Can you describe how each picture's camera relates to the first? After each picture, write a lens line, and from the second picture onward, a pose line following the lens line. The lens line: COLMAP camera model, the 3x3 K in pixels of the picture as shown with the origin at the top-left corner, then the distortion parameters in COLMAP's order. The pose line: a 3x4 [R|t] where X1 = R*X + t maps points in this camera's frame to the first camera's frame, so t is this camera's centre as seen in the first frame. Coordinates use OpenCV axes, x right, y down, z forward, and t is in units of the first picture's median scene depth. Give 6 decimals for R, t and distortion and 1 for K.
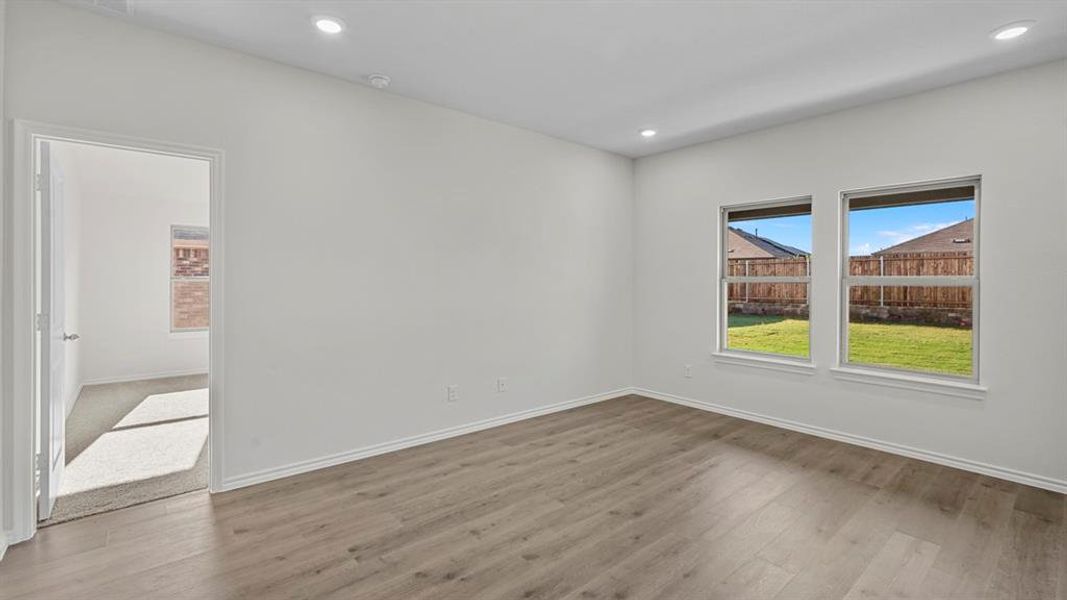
lens RADIAL K [[476.4, 0, 535.0], [0, 476.4, 280.1], [0, 0, 1]] dist [-0.007658, 0.004562]
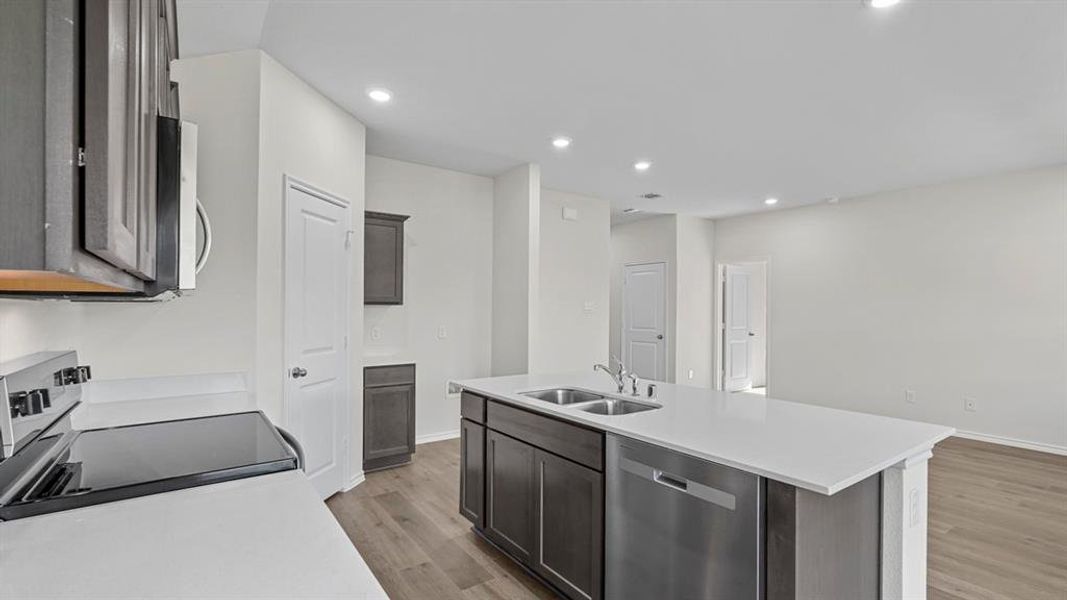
lens RADIAL K [[476.4, 0, 531.0], [0, 476.4, 306.4], [0, 0, 1]] dist [-0.007658, 0.004562]
pose [[-0.091279, -0.013521, -0.995734, 1.342343], [-0.011152, 0.999859, -0.012554, 0.008516], [0.995763, 0.009959, -0.091417, 0.044505]]
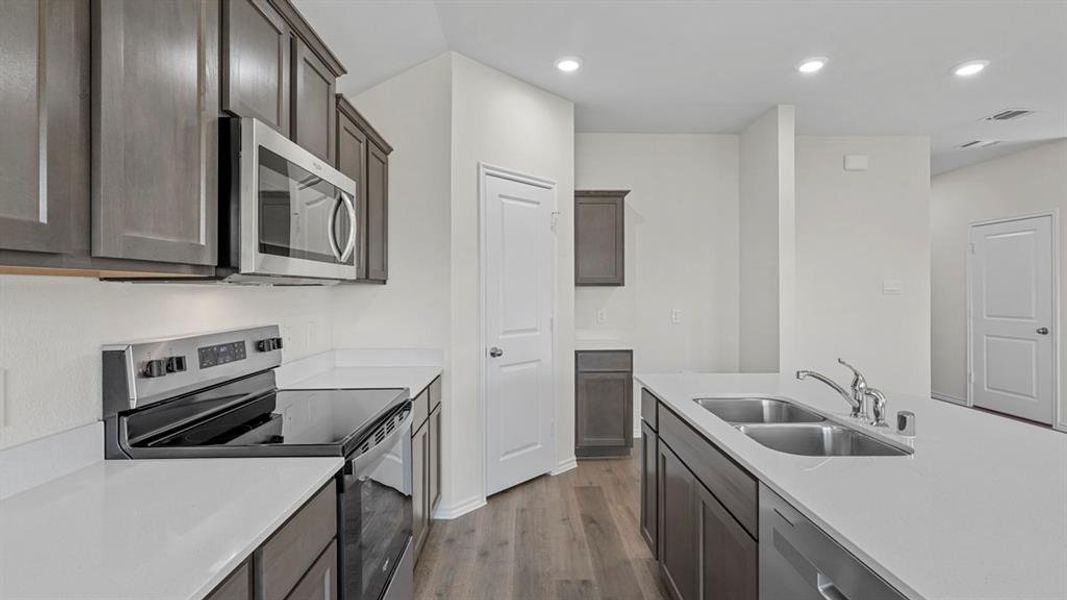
lens RADIAL K [[476.4, 0, 534.5], [0, 476.4, 287.6], [0, 0, 1]] dist [-0.007658, 0.004562]
pose [[-0.638195, -0.011320, -0.769792, 1.186493], [-0.006155, 0.999935, -0.009602, 0.008770], [0.769851, -0.001389, -0.638223, 0.158090]]
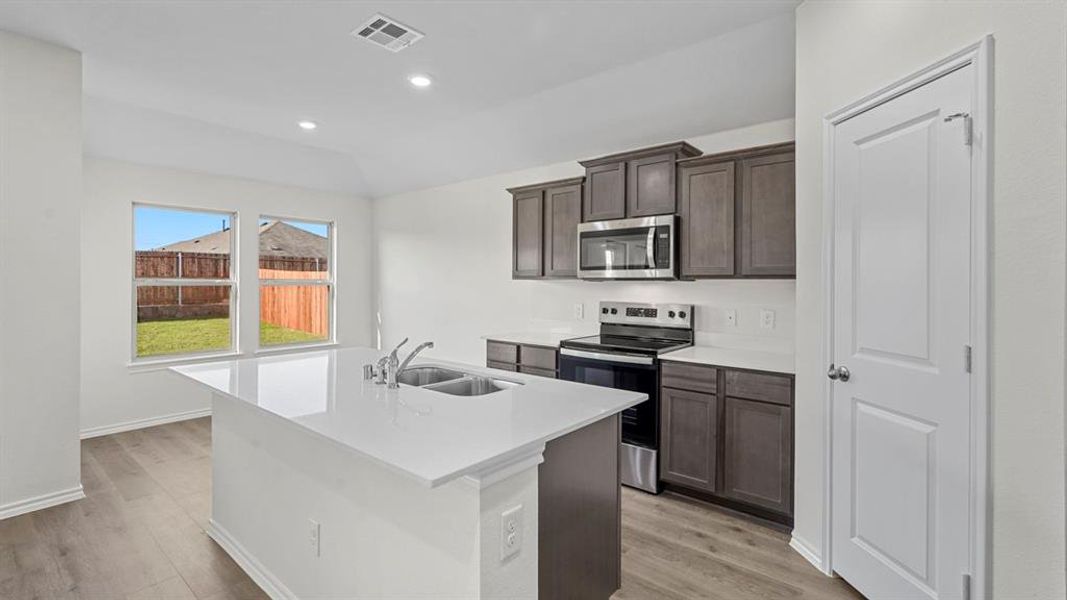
lens RADIAL K [[476.4, 0, 528.7], [0, 476.4, 284.3], [0, 0, 1]] dist [-0.007658, 0.004562]
pose [[-0.161361, -0.010738, 0.986837, 0.143512], [-0.001880, 0.999942, 0.010573, -0.000070], [-0.986894, -0.000149, -0.161372, 0.048413]]
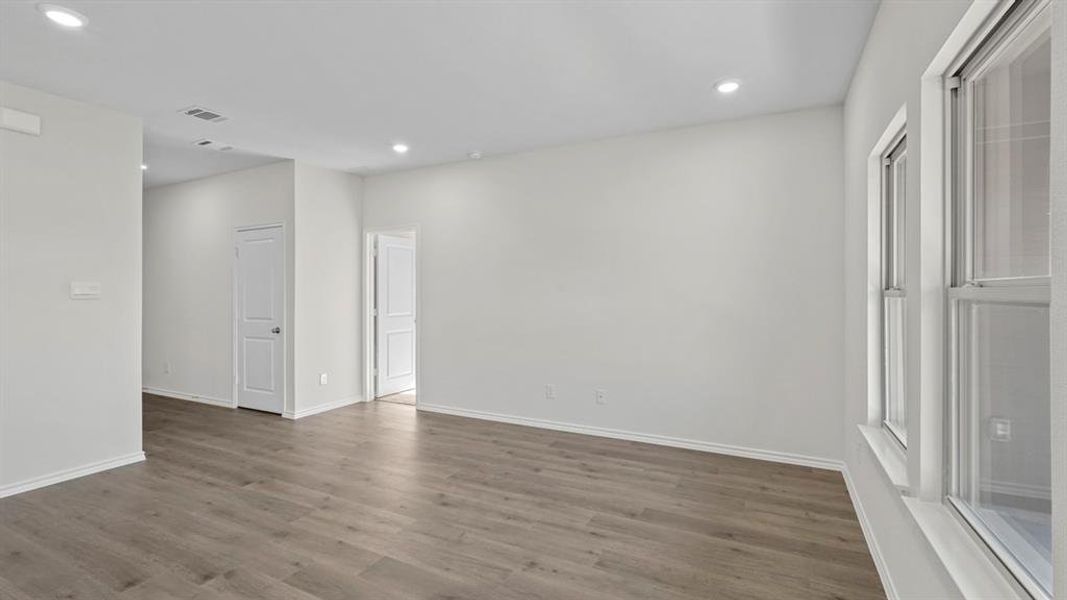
lens RADIAL K [[476.4, 0, 528.0], [0, 476.4, 295.5], [0, 0, 1]] dist [-0.007658, 0.004562]
pose [[0.369807, -0.000935, -0.929108, 0.932614], [0.002247, 0.999997, -0.000112, 0.002939], [0.929106, -0.002046, 0.369808, 0.544194]]
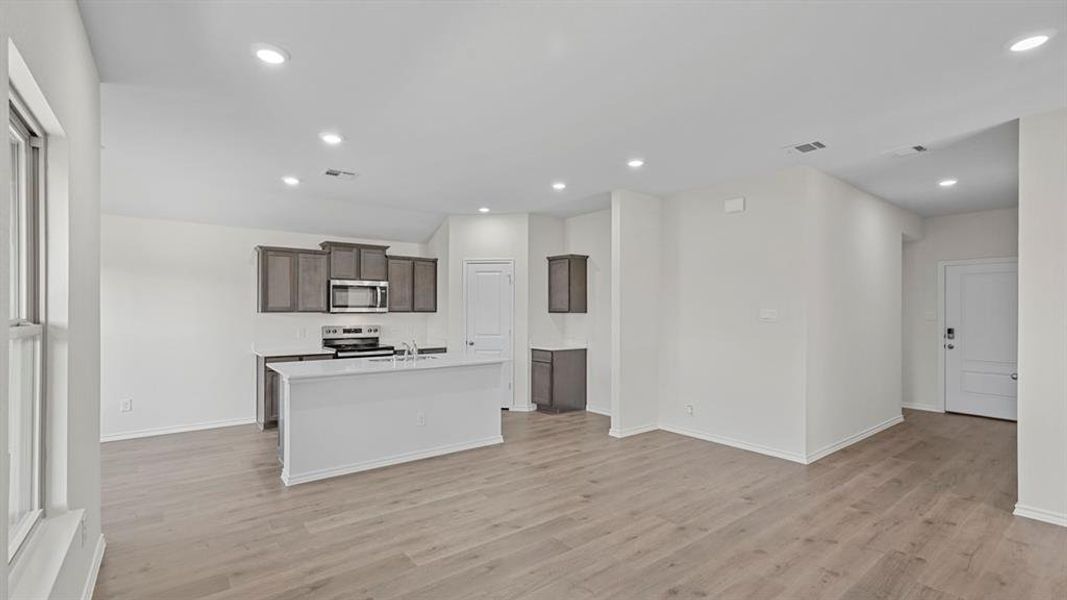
lens RADIAL K [[476.4, 0, 533.3], [0, 476.4, 304.7], [0, 0, 1]] dist [-0.007658, 0.004562]
pose [[-0.998561, -0.008981, 0.052873, 0.304816], [-0.009349, 0.999934, -0.006713, -0.022841], [-0.052810, -0.007198, -0.998579, 1.337467]]
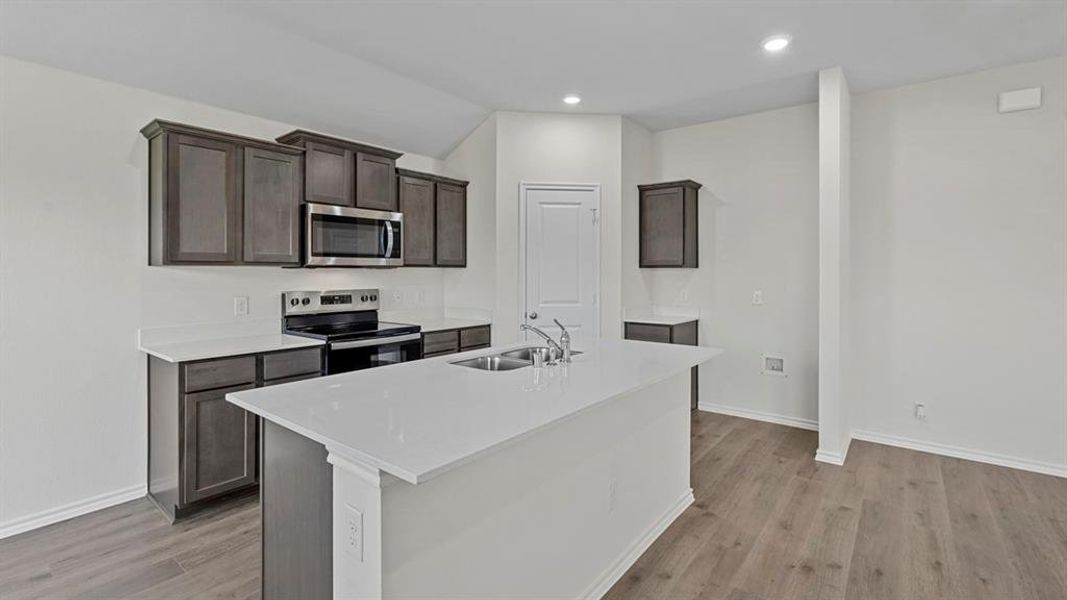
lens RADIAL K [[476.4, 0, 535.9], [0, 476.4, 268.8], [0, 0, 1]] dist [-0.007658, 0.004562]
pose [[-0.981830, -0.008488, -0.189574, 0.826884], [-0.007981, 0.999962, -0.003435, 0.003660], [0.189596, -0.001859, -0.981860, 0.685822]]
